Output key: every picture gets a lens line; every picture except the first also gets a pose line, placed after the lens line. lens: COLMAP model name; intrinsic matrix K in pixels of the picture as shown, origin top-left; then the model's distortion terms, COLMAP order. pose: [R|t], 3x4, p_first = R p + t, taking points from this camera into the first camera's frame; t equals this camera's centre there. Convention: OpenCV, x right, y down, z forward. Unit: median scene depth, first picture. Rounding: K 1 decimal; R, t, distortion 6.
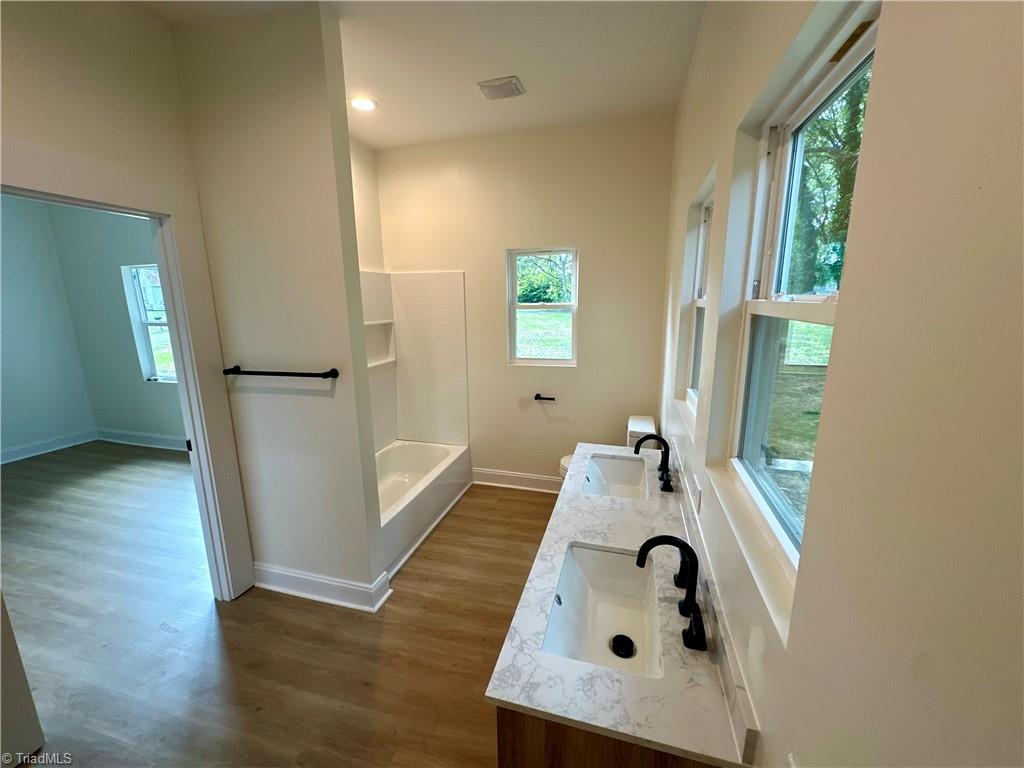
lens RADIAL K [[407.5, 0, 512.1], [0, 407.5, 386.9], [0, 0, 1]] dist [-0.002024, 0.000191]
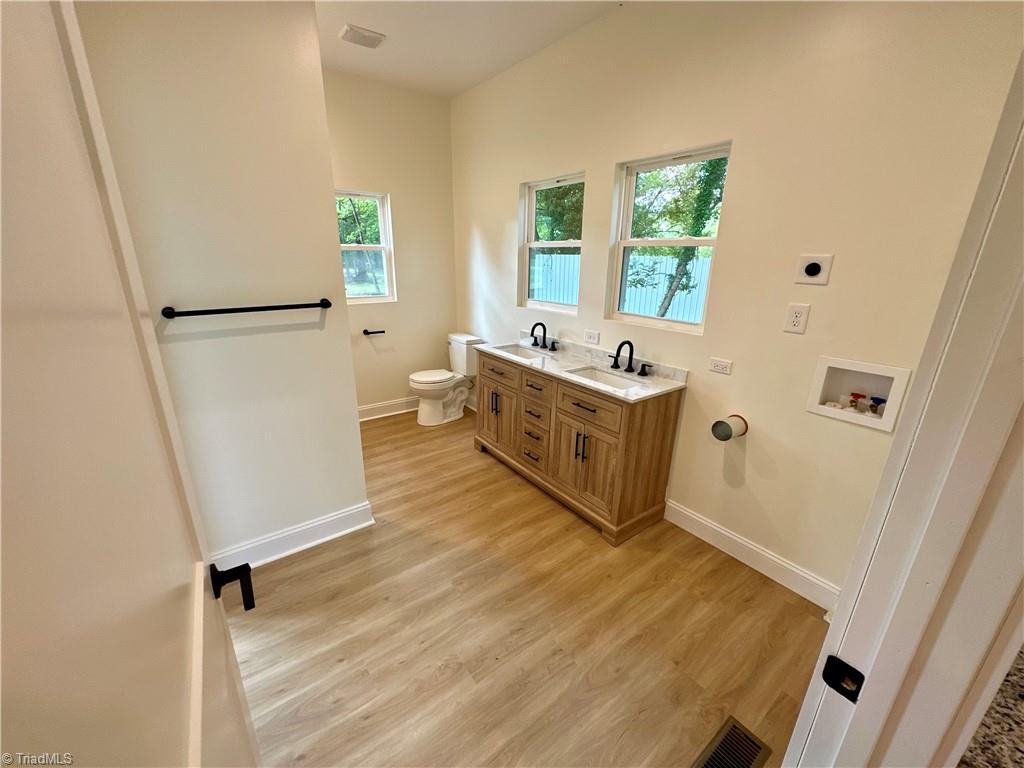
lens RADIAL K [[407.5, 0, 509.2], [0, 407.5, 383.3], [0, 0, 1]] dist [-0.002024, 0.000191]
pose [[0.615731, -0.215526, 0.757908, -0.920358], [0.144917, 0.976432, 0.159935, 0.062931], [-0.774515, 0.011357, 0.632453, 0.012370]]
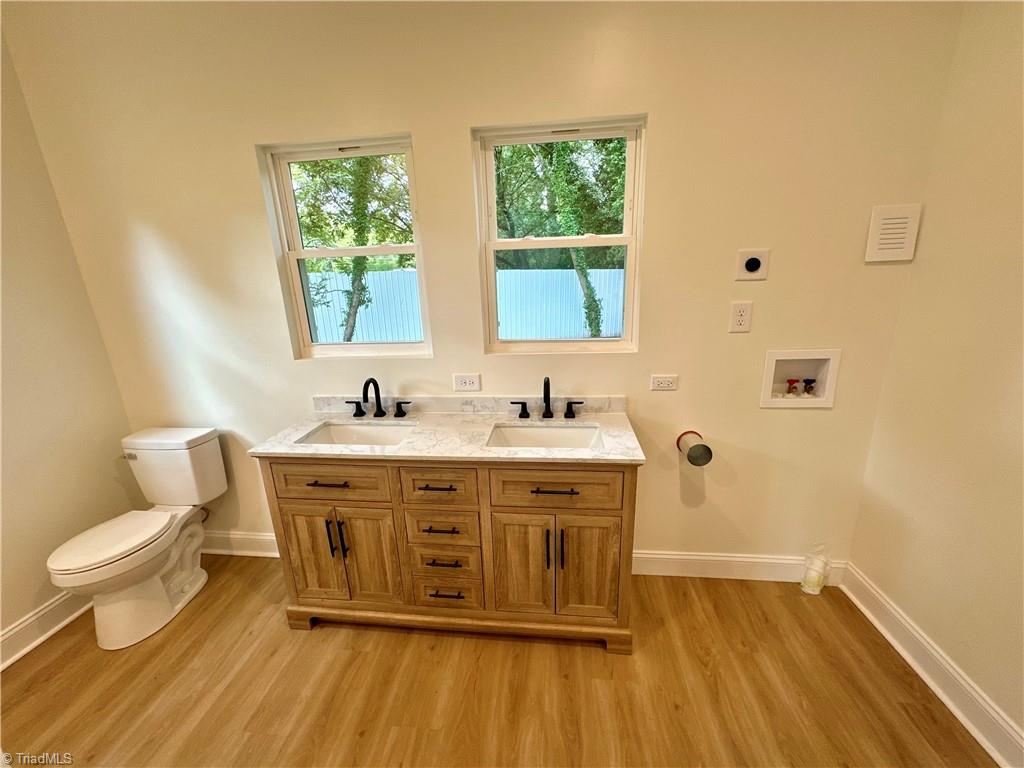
lens RADIAL K [[407.5, 0, 511.3], [0, 407.5, 384.1], [0, 0, 1]] dist [-0.002024, 0.000191]
pose [[-0.158220, -0.255071, 0.953890, -0.603267], [0.246503, 0.925266, 0.288304, -0.068676], [-0.956140, 0.280752, -0.083520, 0.626518]]
